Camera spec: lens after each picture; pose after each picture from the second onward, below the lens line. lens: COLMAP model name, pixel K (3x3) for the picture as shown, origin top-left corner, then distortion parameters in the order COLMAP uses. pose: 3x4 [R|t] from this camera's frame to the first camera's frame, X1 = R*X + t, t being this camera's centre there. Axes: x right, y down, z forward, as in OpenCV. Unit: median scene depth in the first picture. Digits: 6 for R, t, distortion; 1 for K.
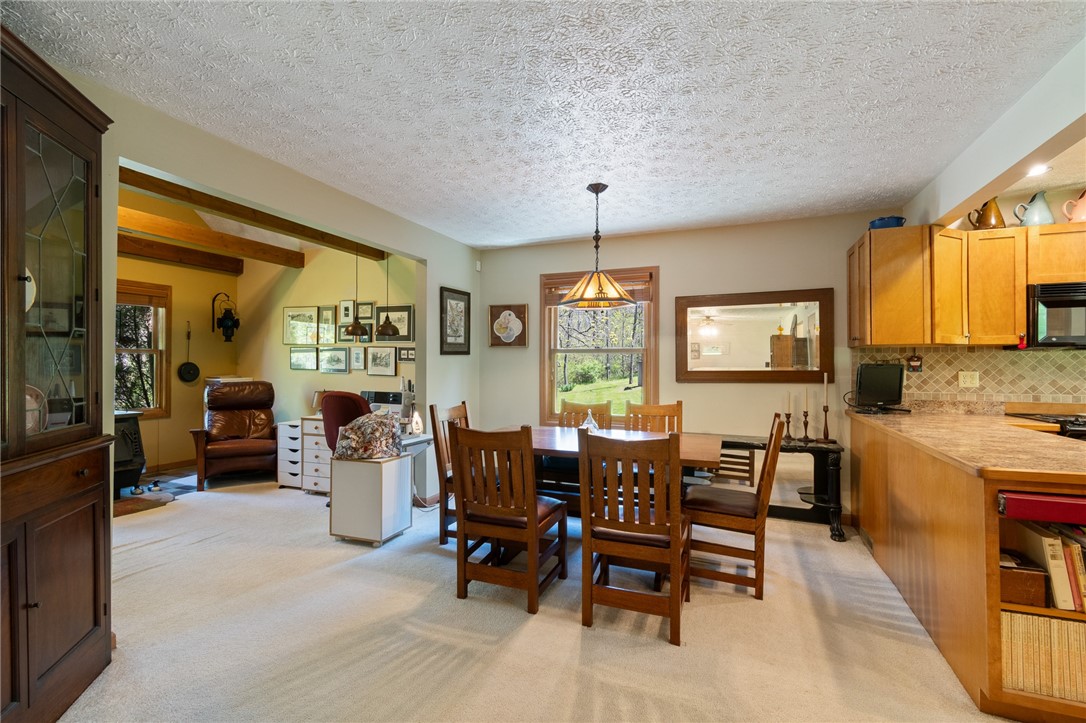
lens RADIAL K [[483.9, 0, 551.1], [0, 483.9, 361.4], [0, 0, 1]] dist [0.001548, -0.000002]
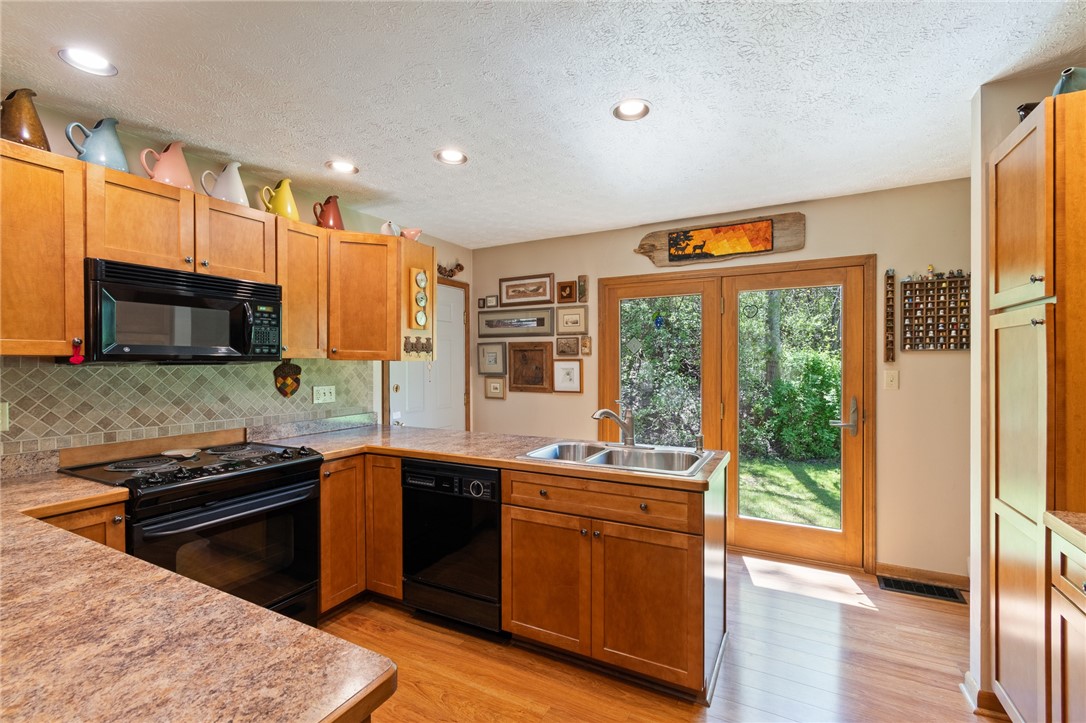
lens RADIAL K [[479.1, 0, 540.8], [0, 479.1, 364.7], [0, 0, 1]] dist [-0.000020, 0.000224]
pose [[0.122184, -0.005858, 0.992490, 0.302542], [-0.001046, 0.999981, 0.006031, -0.019255], [-0.992507, -0.001775, 0.122176, 0.239986]]
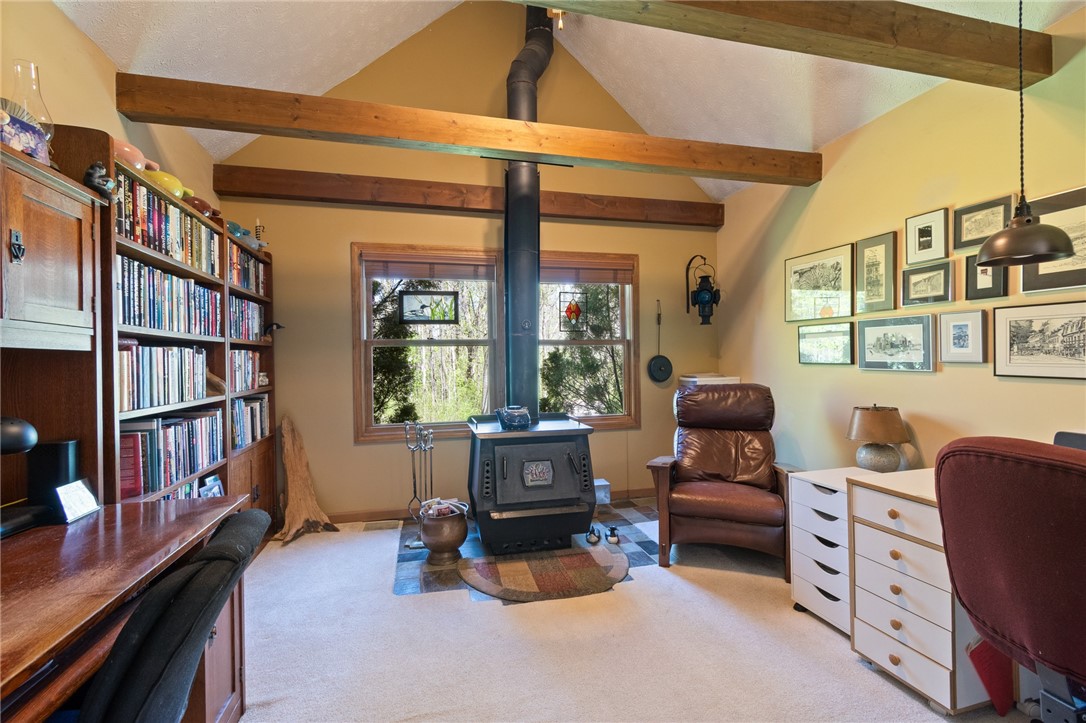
lens RADIAL K [[479.1, 0, 540.8], [0, 479.1, 364.7], [0, 0, 1]] dist [-0.000020, 0.000224]
pose [[0.586615, -0.005888, -0.809845, -0.323007], [0.021420, 0.999737, 0.008247, 0.007557], [0.809583, -0.022185, 0.586587, 0.522285]]
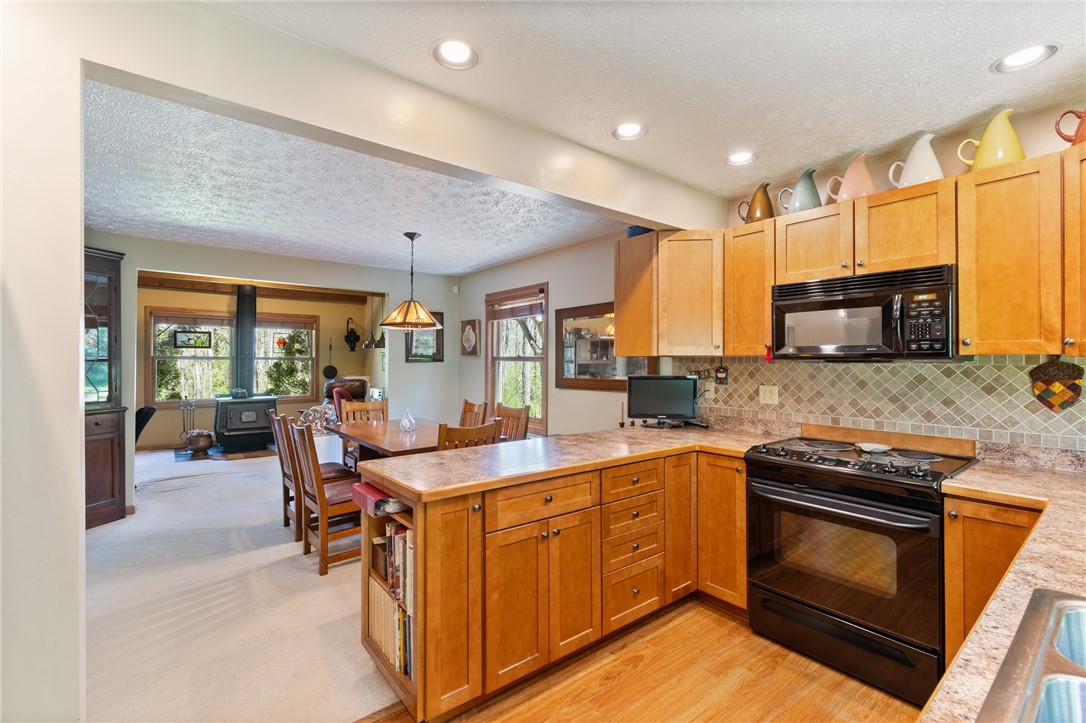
lens RADIAL K [[479.0, 0, 545.7], [0, 479.0, 359.5], [0, 0, 1]] dist [0.003333, 0.000593]
pose [[0.870119, -0.001821, -0.492838, 0.692870], [0.002947, 0.999995, 0.001508, -0.020841], [0.492833, -0.002764, 0.870120, 0.046859]]
